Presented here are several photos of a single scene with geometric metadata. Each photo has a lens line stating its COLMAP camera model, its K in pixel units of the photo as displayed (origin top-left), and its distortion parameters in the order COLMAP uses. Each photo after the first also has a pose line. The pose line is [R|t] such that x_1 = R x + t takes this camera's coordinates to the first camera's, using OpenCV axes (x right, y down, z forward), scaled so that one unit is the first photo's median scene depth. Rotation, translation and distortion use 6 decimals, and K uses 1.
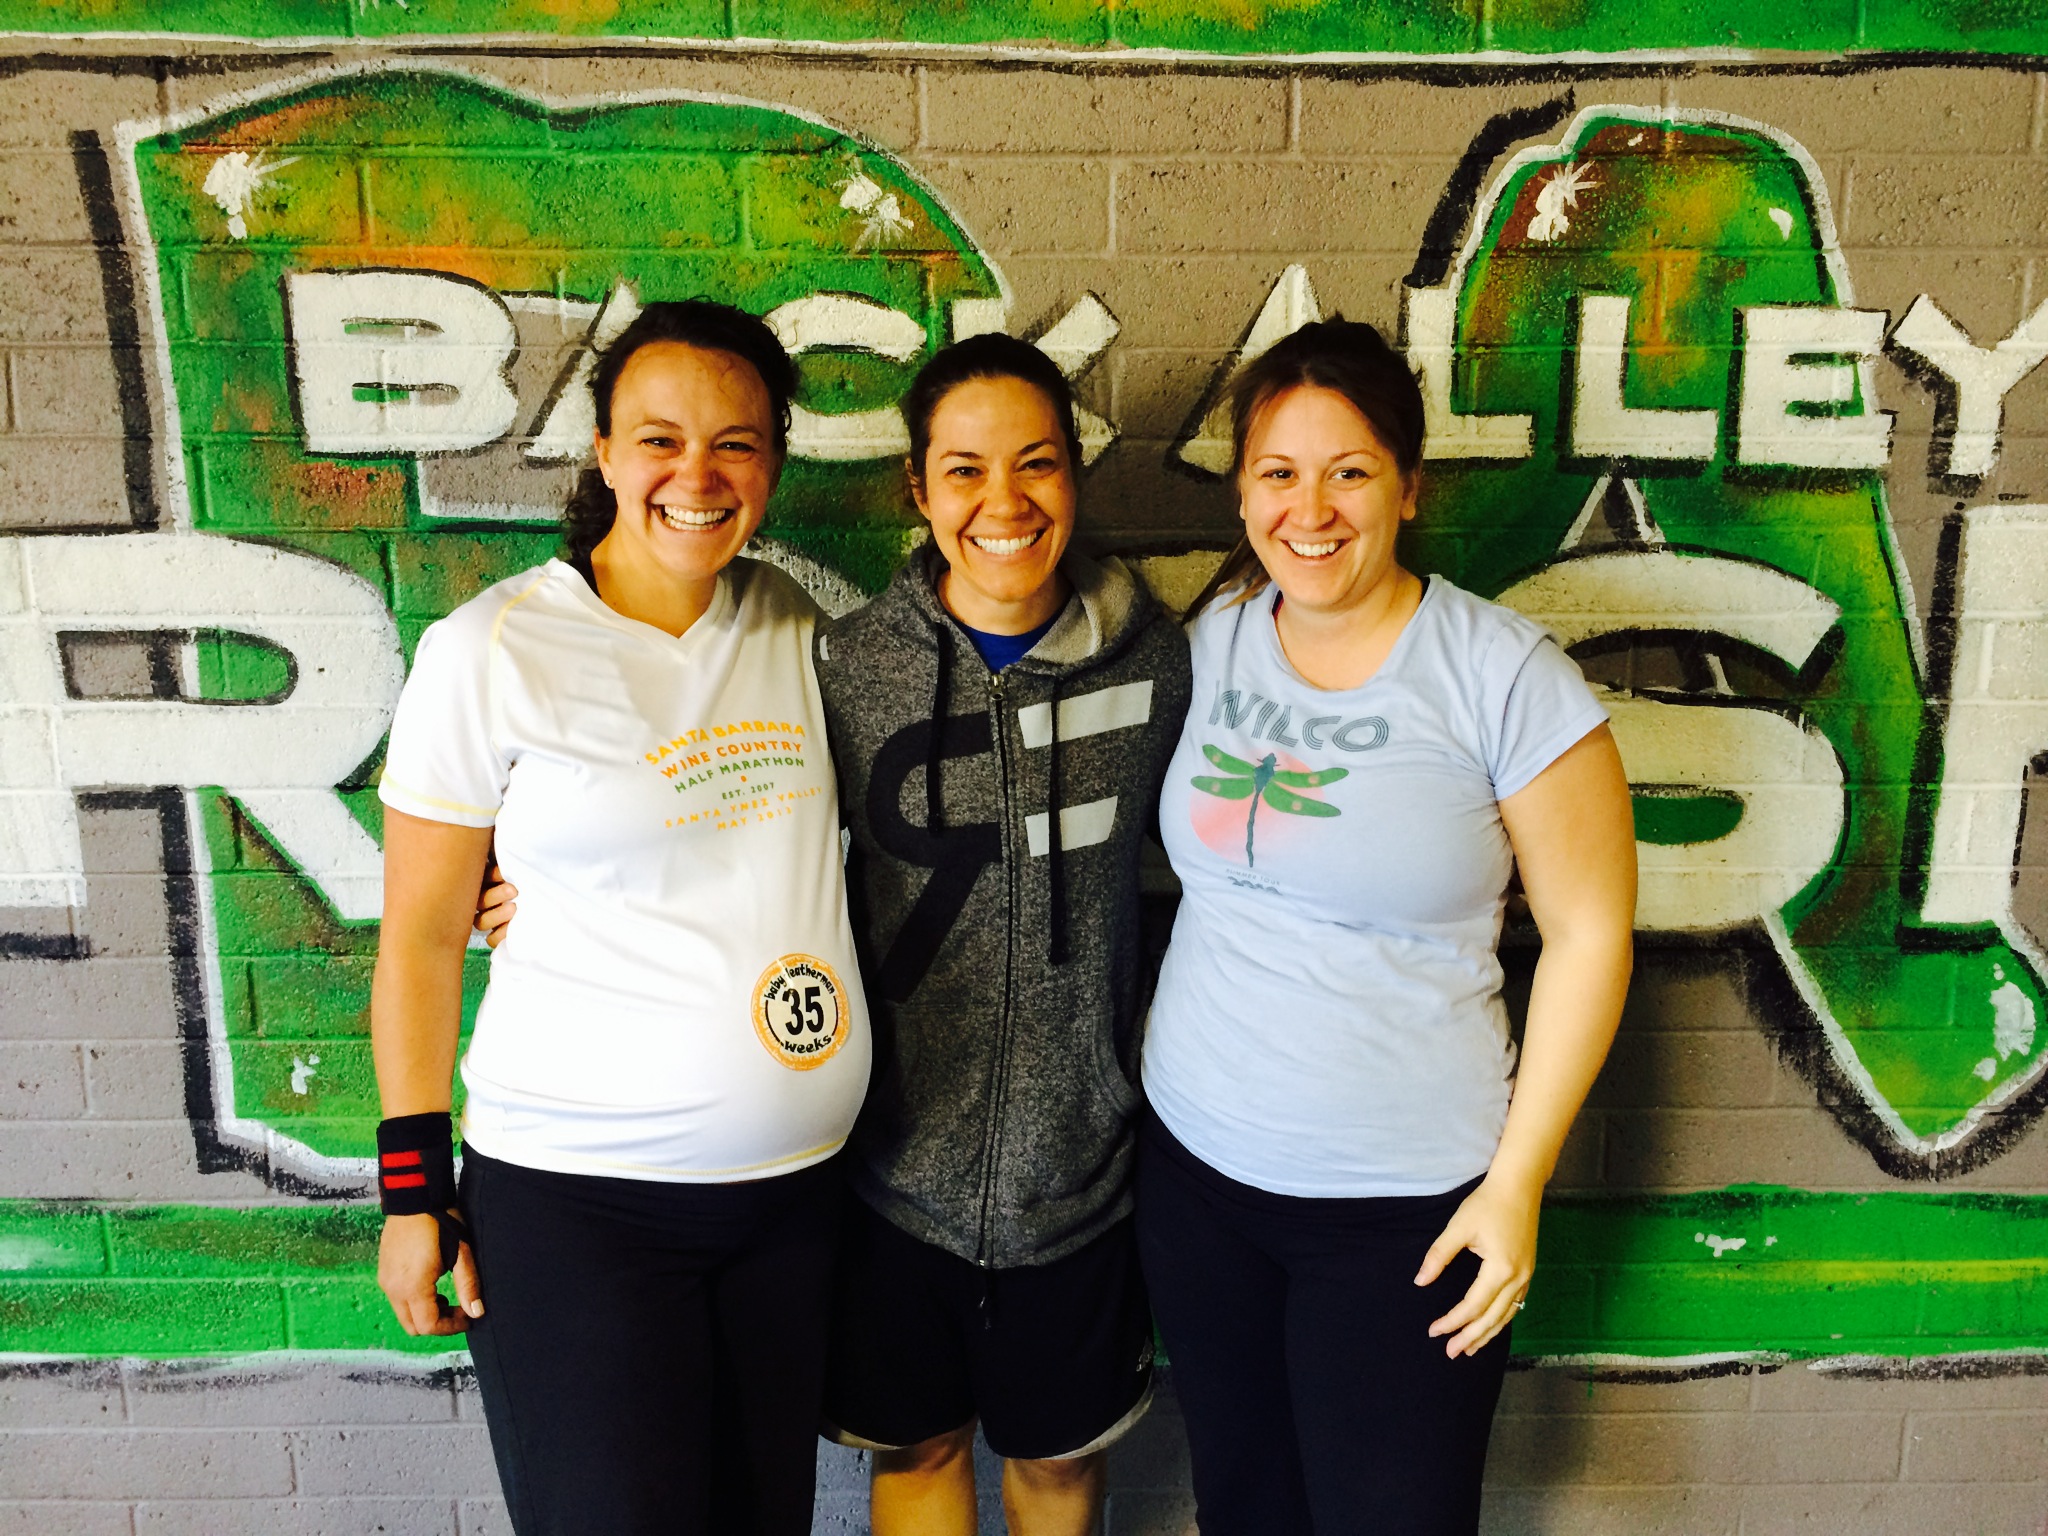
lens RADIAL K [[1743.7, 0, 1016.8], [0, 1743.7, 764.8], [0, 0, 1]] dist [0.111580, -0.172268]
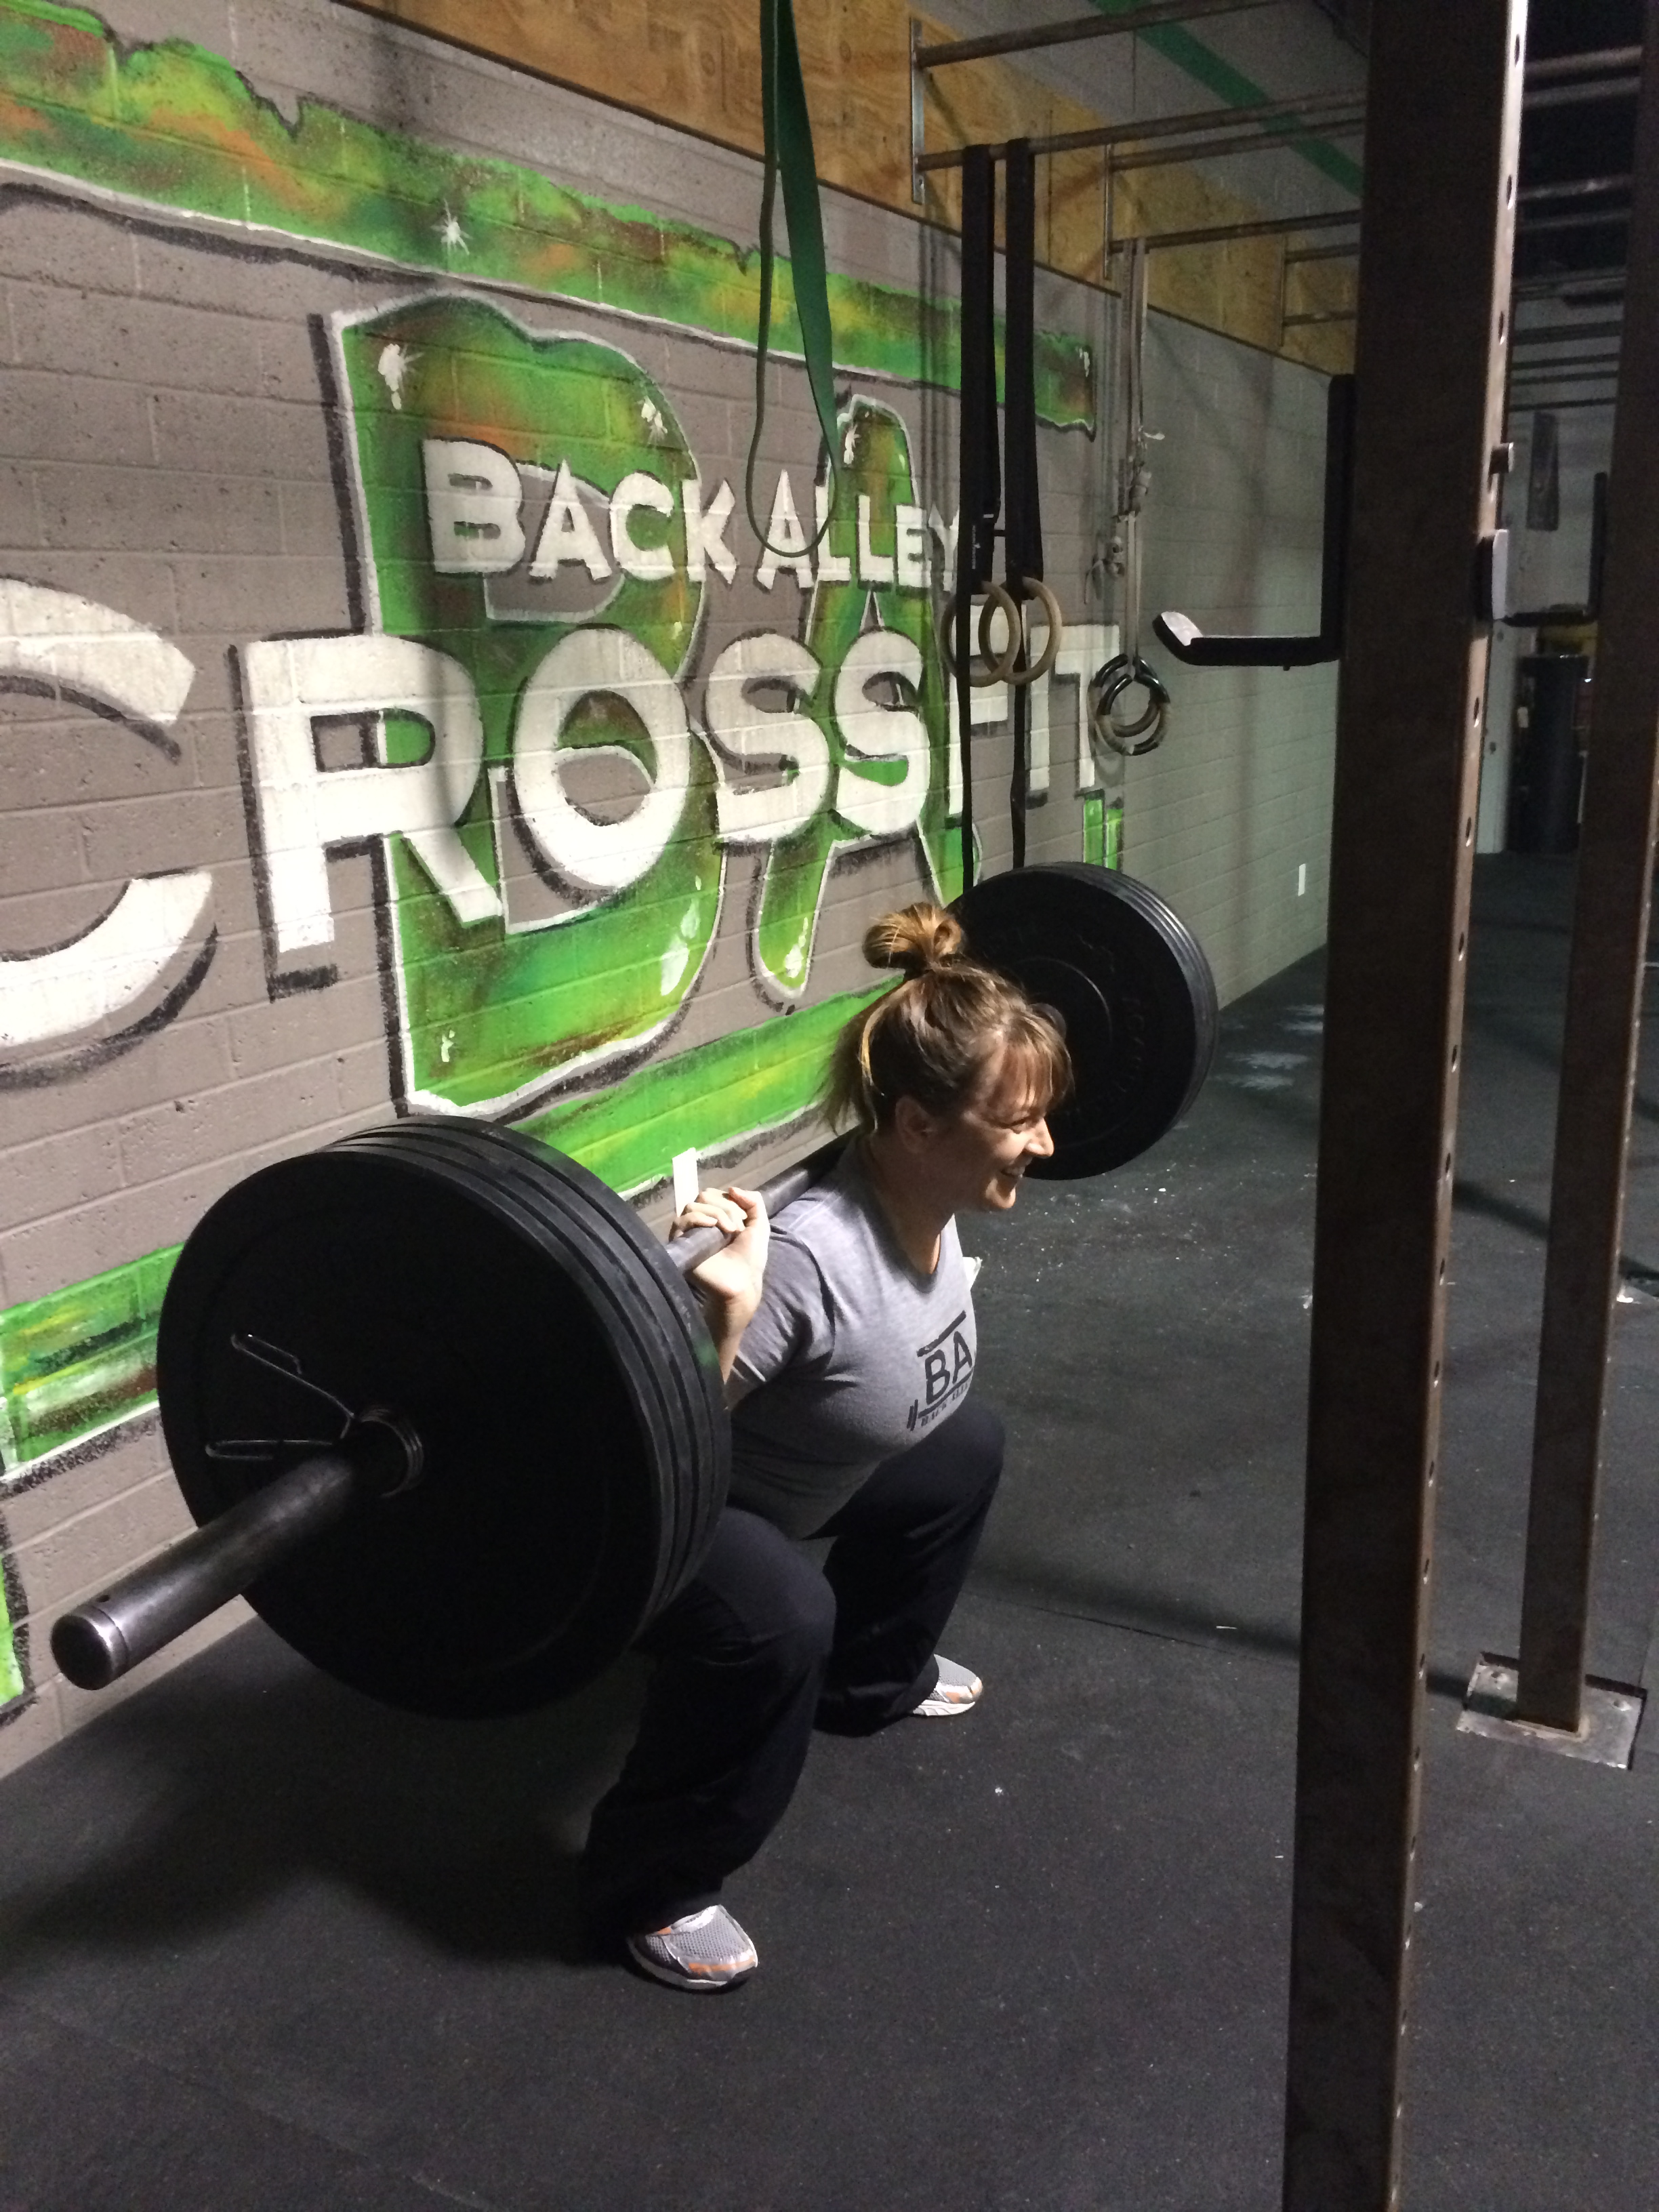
lens RADIAL K [[1881.4, 0, 834.3], [0, 1881.4, 1116.3], [0, 0, 1]] dist [0.091381, -0.128177]
pose [[0.486295, -0.235284, 0.841522, -1.575061], [0.195411, 0.967957, 0.157712, 0.060026], [-0.851664, 0.087748, 0.516690, 0.008916]]
